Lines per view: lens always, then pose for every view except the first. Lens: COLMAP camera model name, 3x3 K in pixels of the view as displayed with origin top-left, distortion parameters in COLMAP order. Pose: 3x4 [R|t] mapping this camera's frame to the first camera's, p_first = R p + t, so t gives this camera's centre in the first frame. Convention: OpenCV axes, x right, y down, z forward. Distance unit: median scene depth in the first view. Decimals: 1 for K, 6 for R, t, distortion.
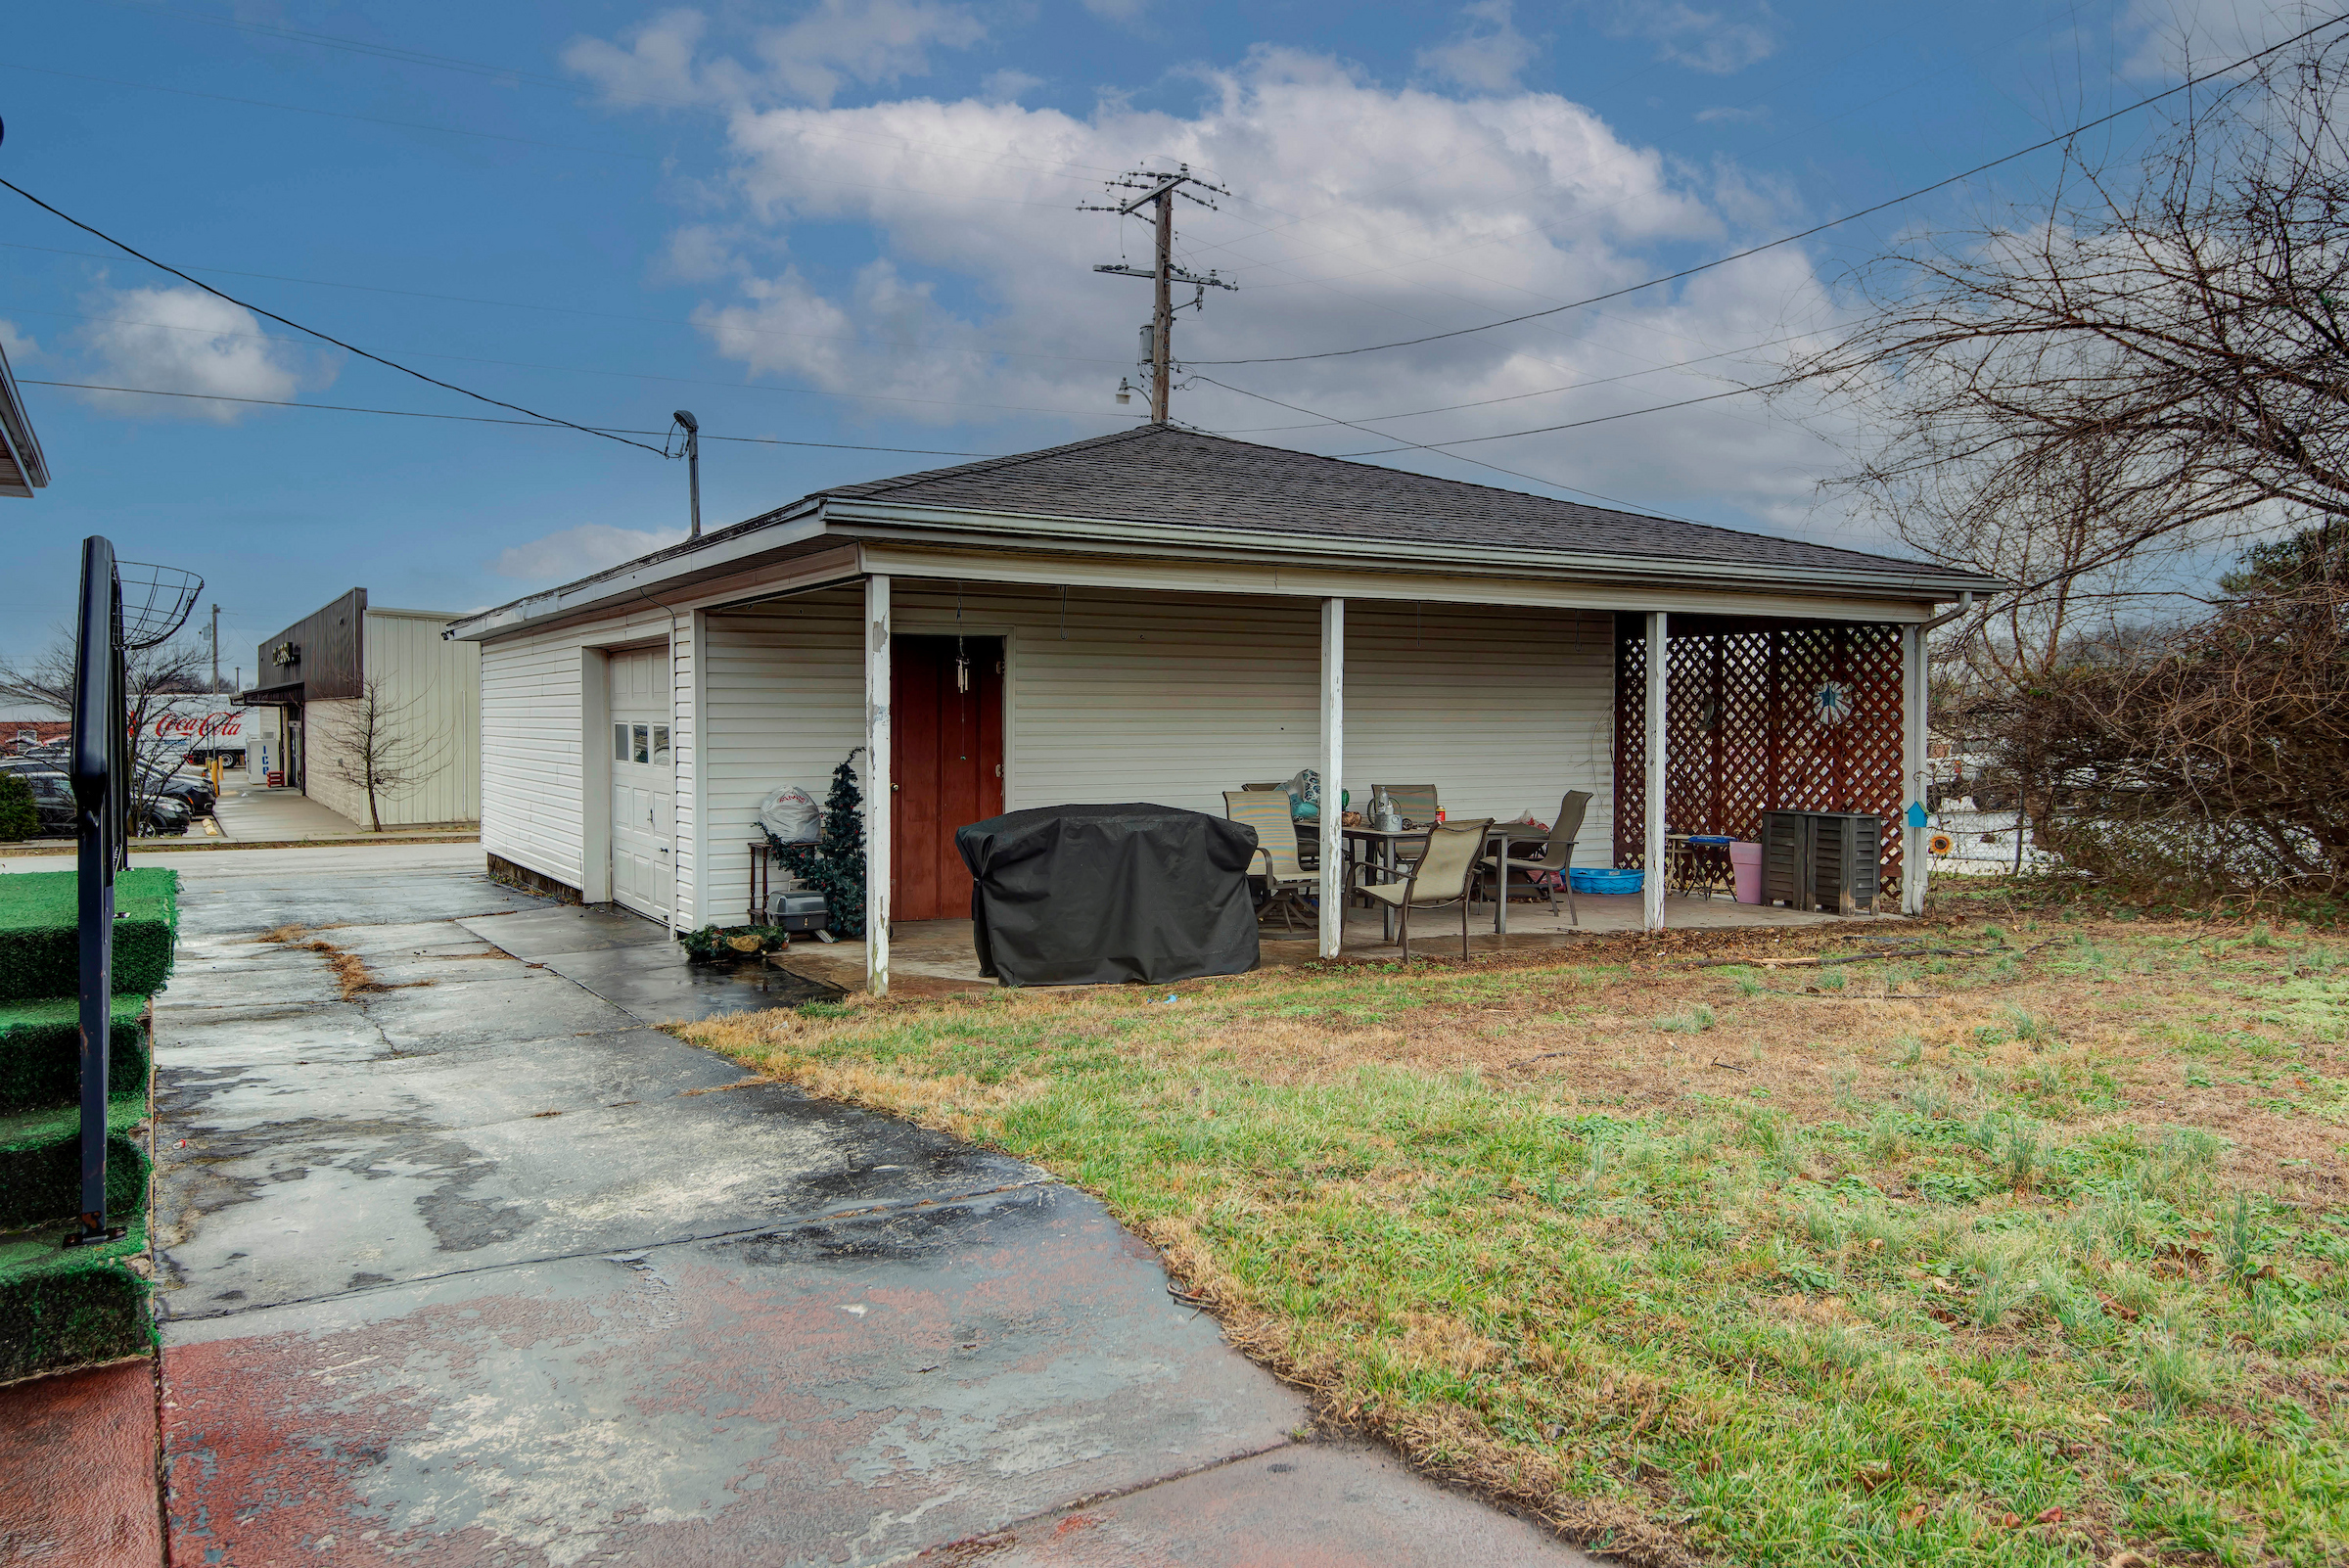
lens RADIAL K [[1656.7, 0, 1095.8], [0, 1656.7, 743.3], [0, 0, 1]] dist [-0.004824, -0.001095]
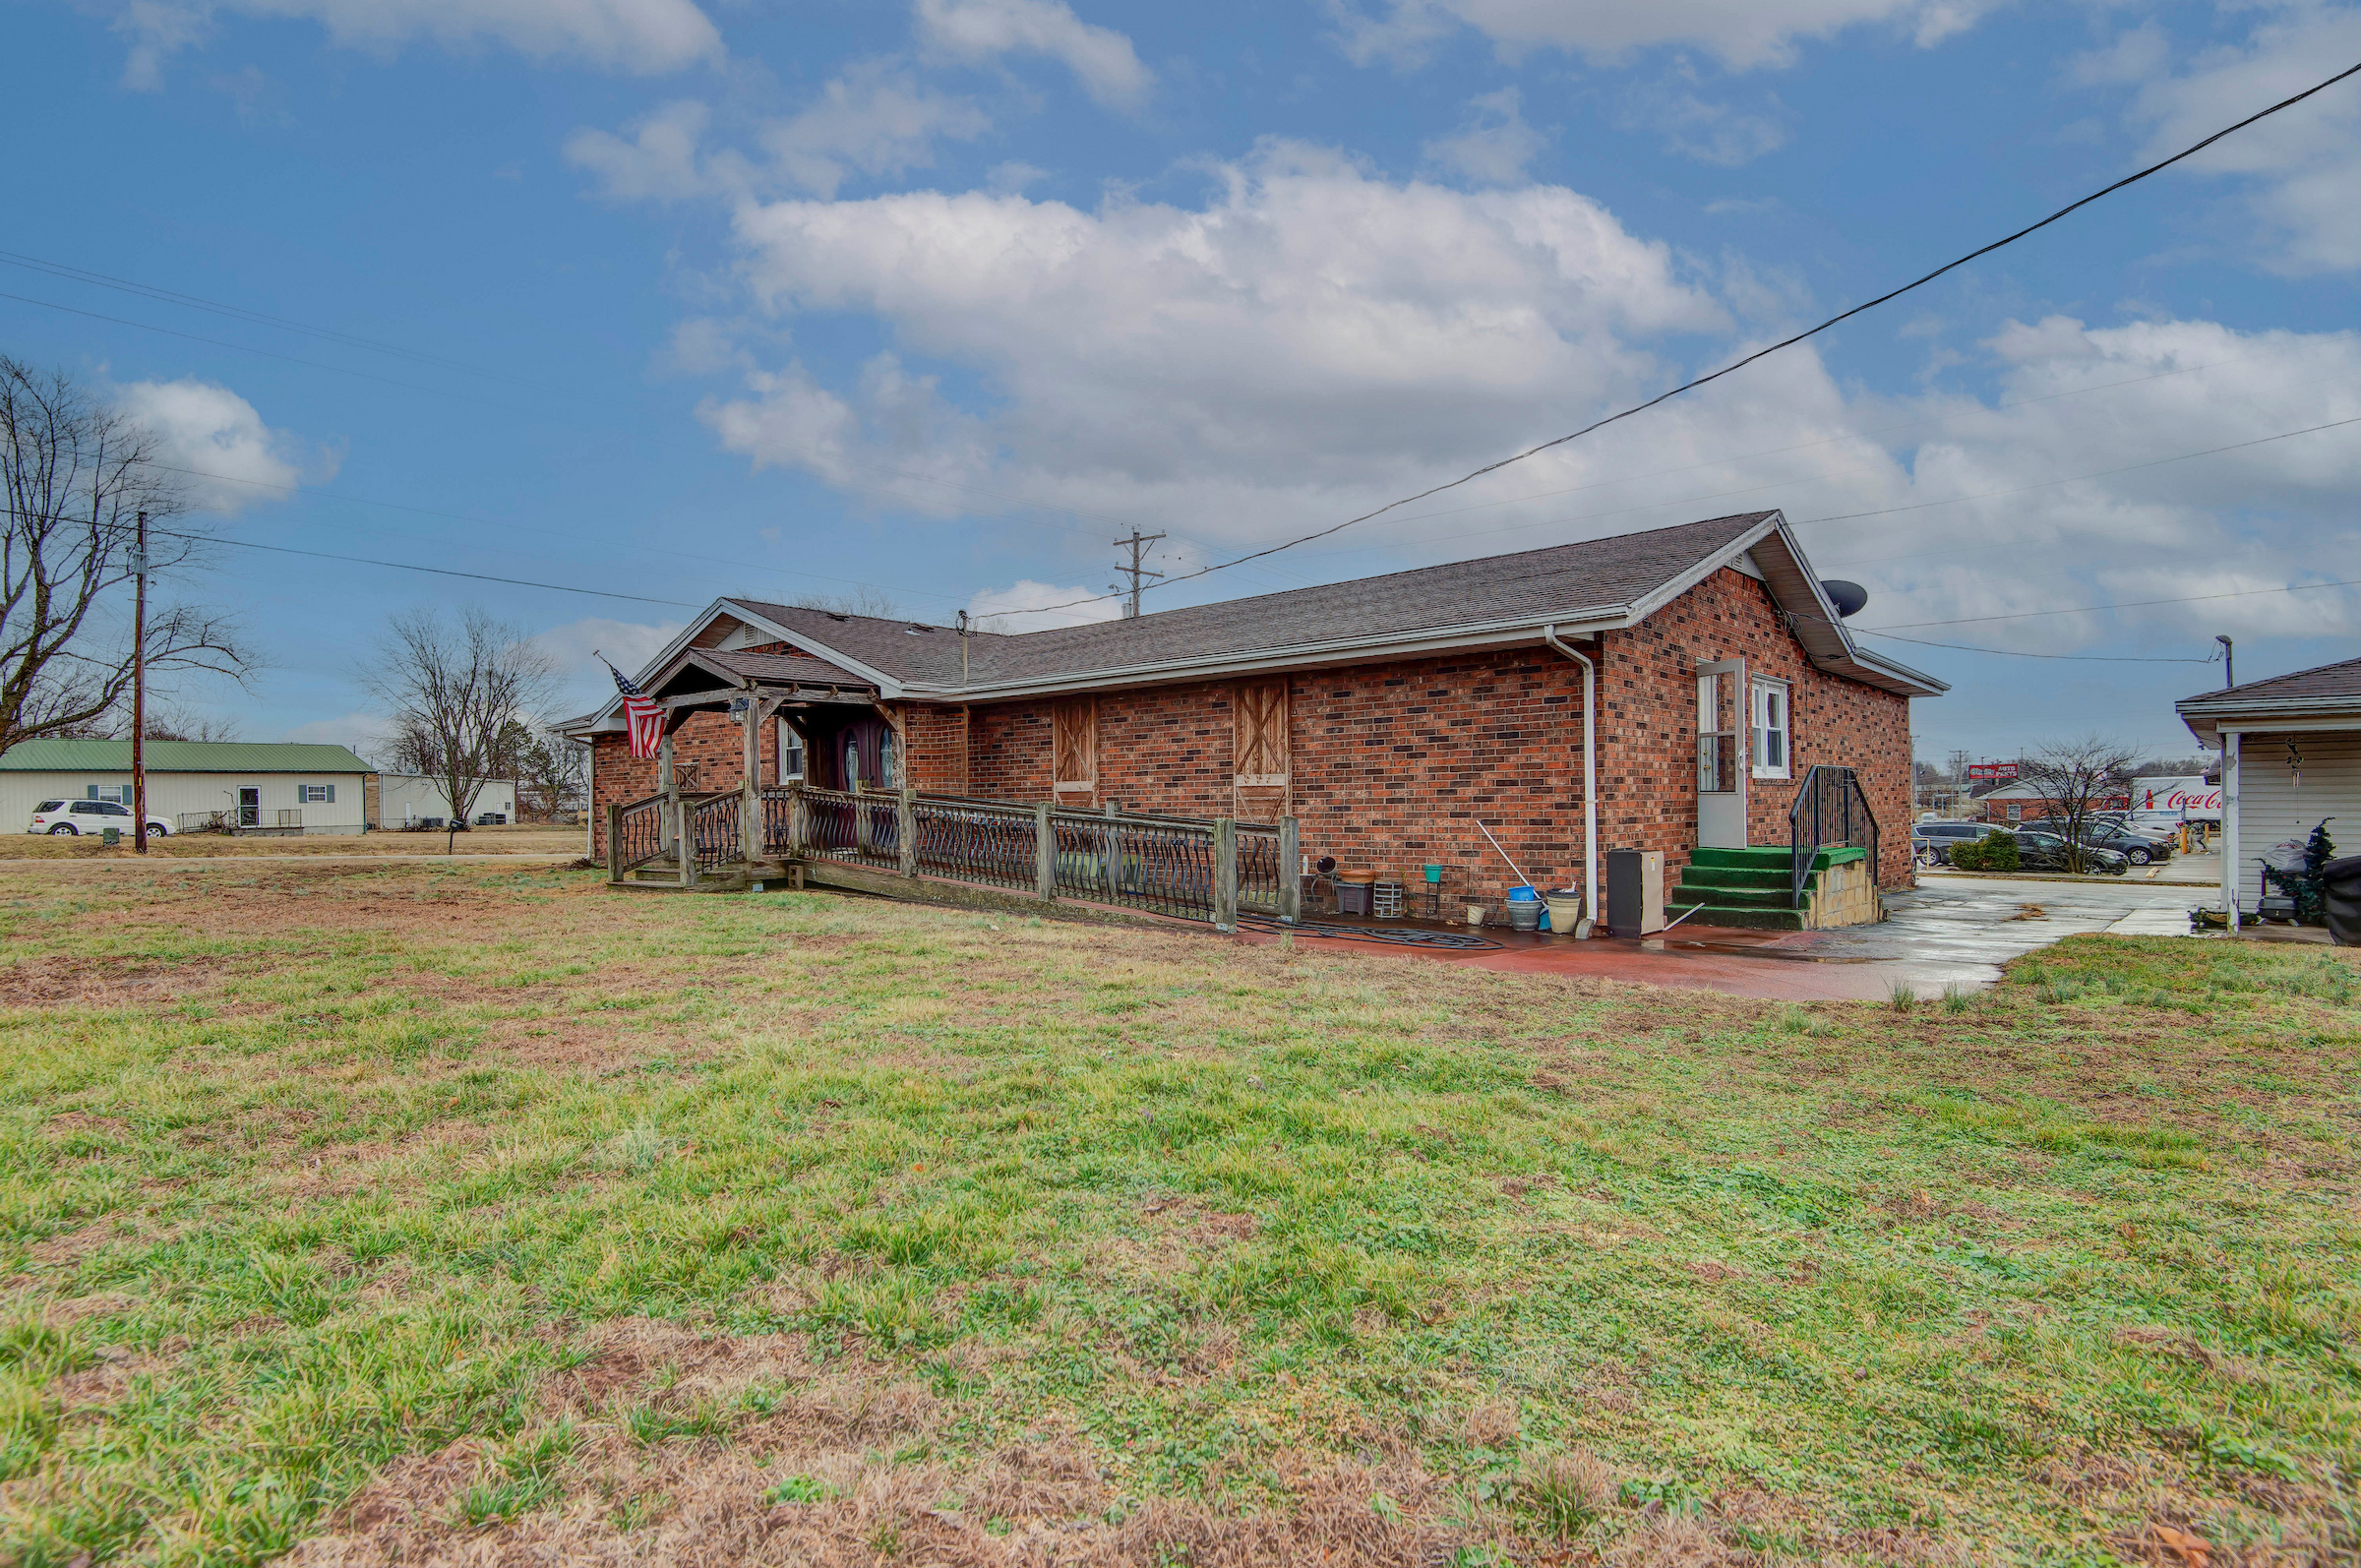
lens RADIAL K [[1119.7, 0, 1191.2], [0, 1119.7, 777.5], [0, 0, 1]] dist [-0.001986, -0.000465]
pose [[0.333525, -0.027384, -0.942344, 0.295076], [0.000193, 0.999580, -0.028979, -0.003172], [0.942741, 0.009483, 0.333390, -0.273416]]
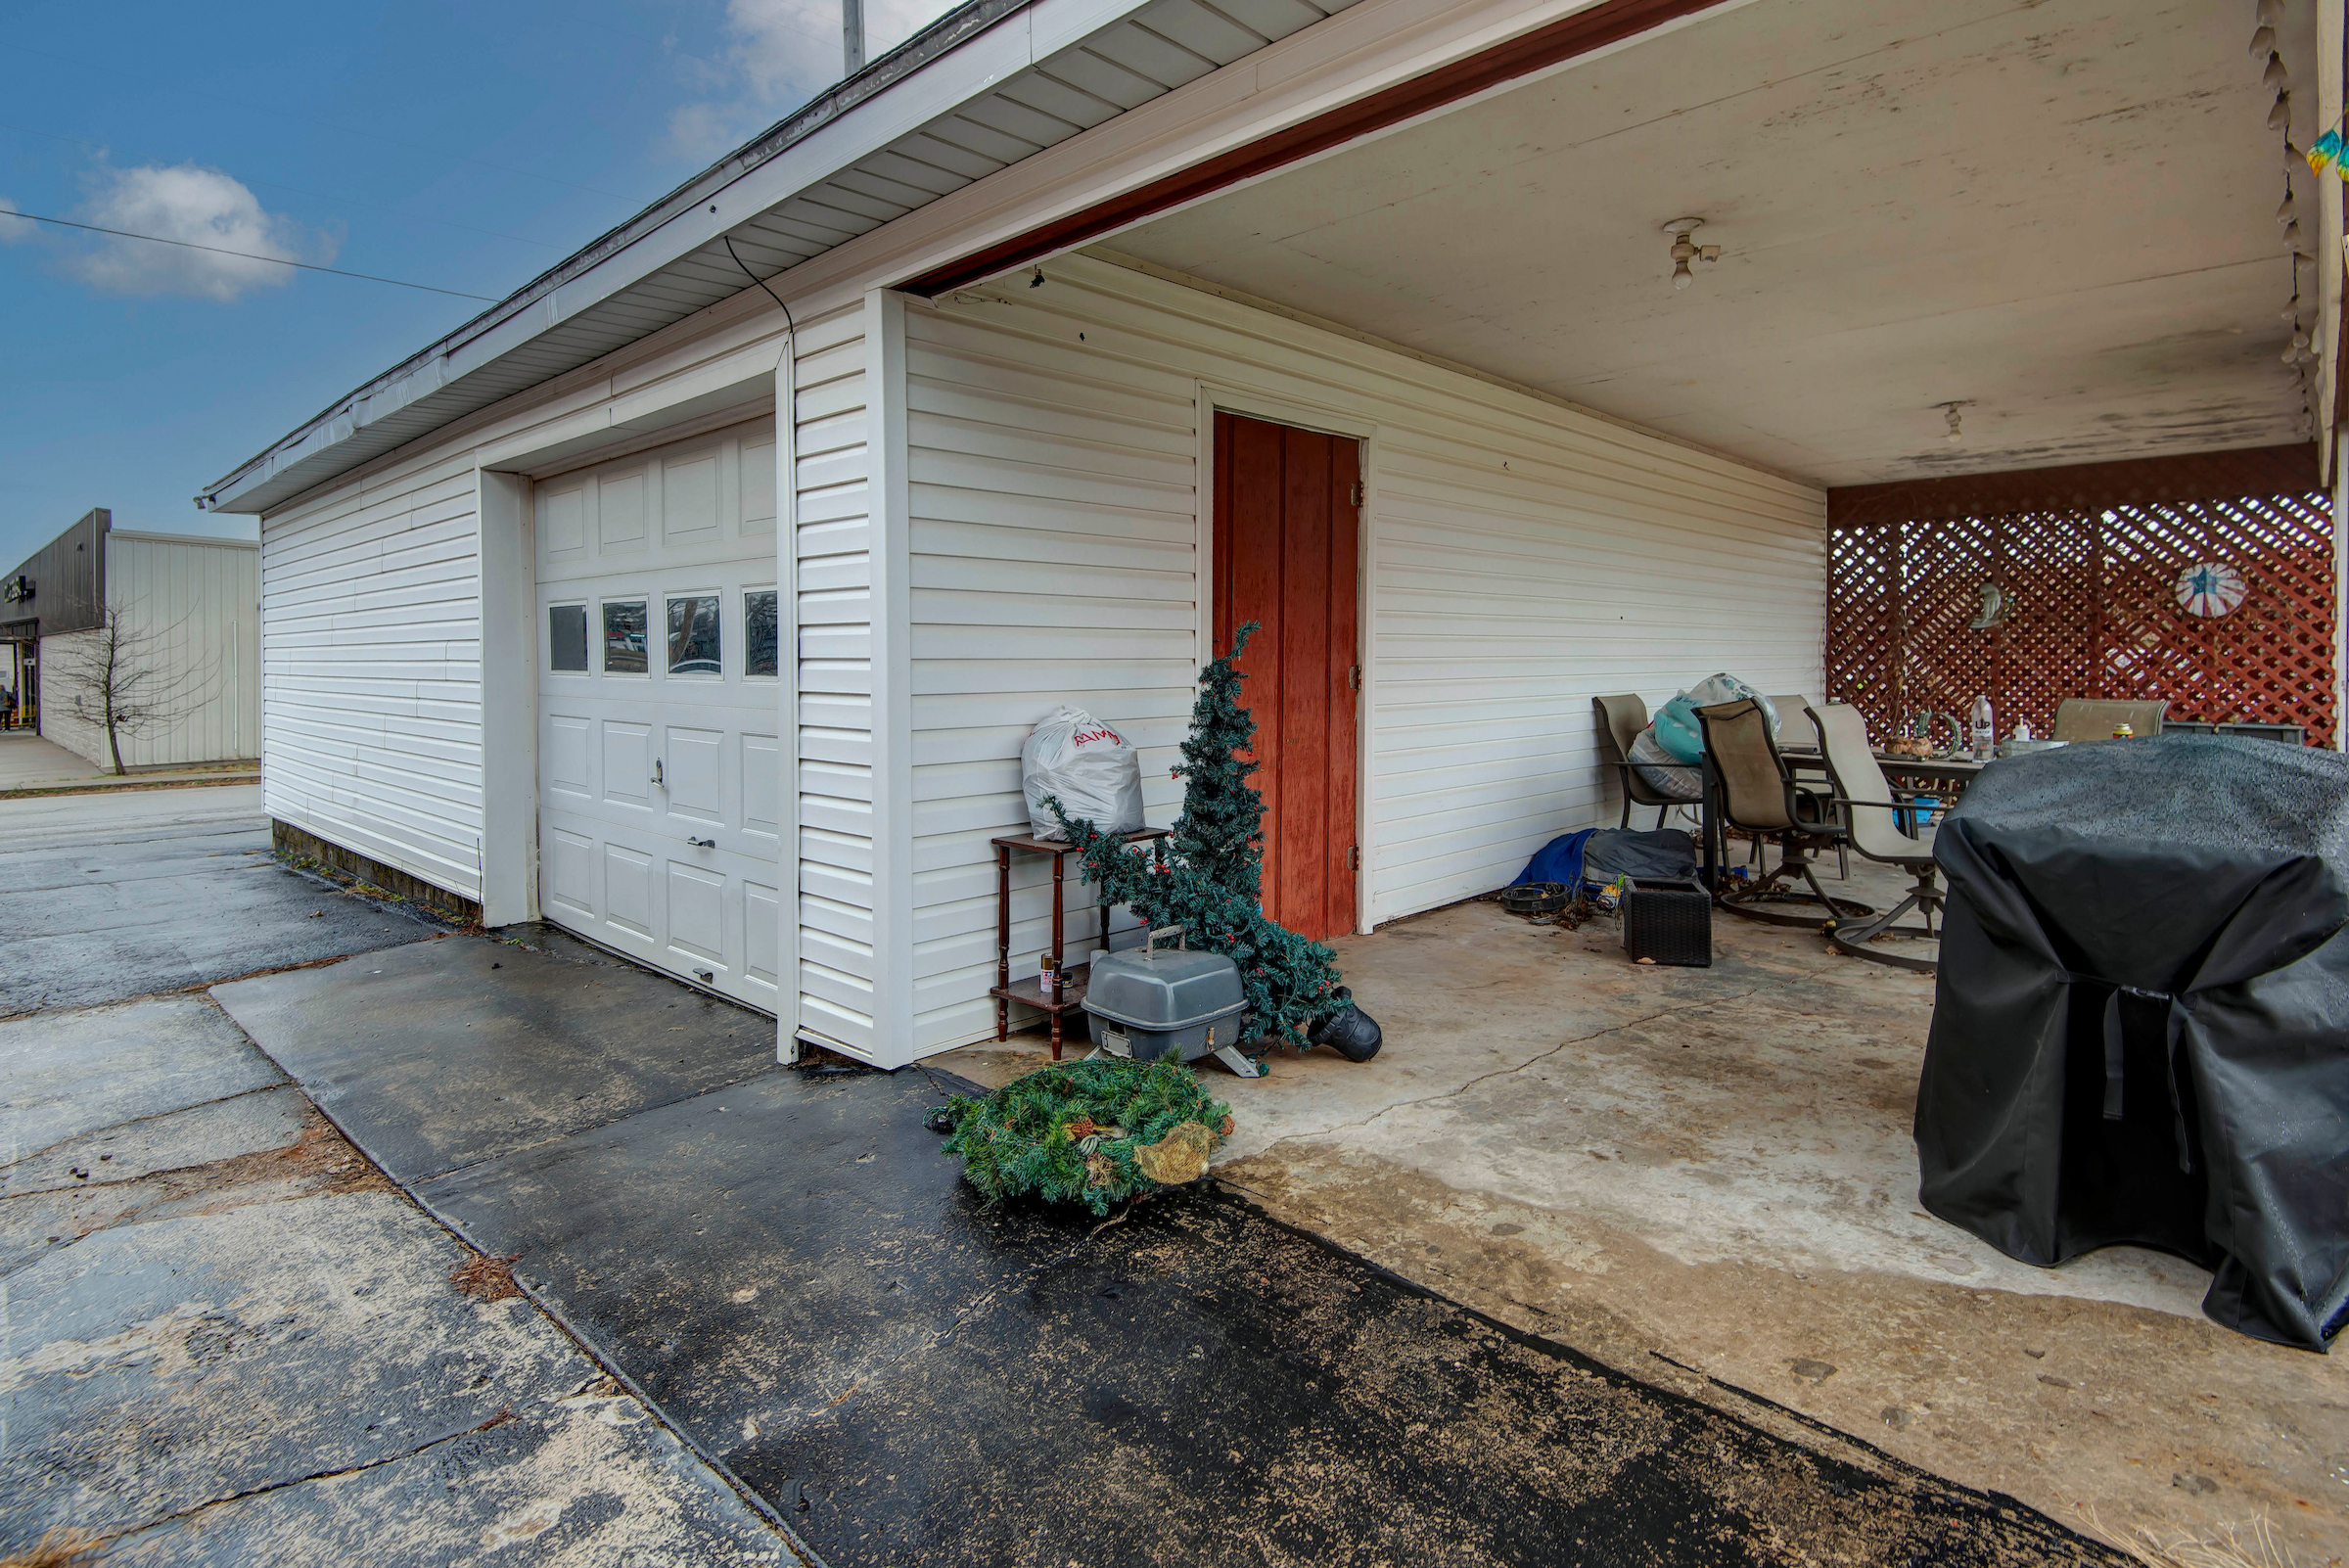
lens RADIAL K [[1173.2, 0, 1172.7], [0, 1173.2, 665.2], [0, 0, 1]] dist [0.001939, -0.000897]
pose [[0.953304, -0.004811, 0.301975, -0.134695], [0.008382, 0.999909, -0.010530, 0.009021], [-0.301897, 0.012569, 0.953258, 0.358204]]
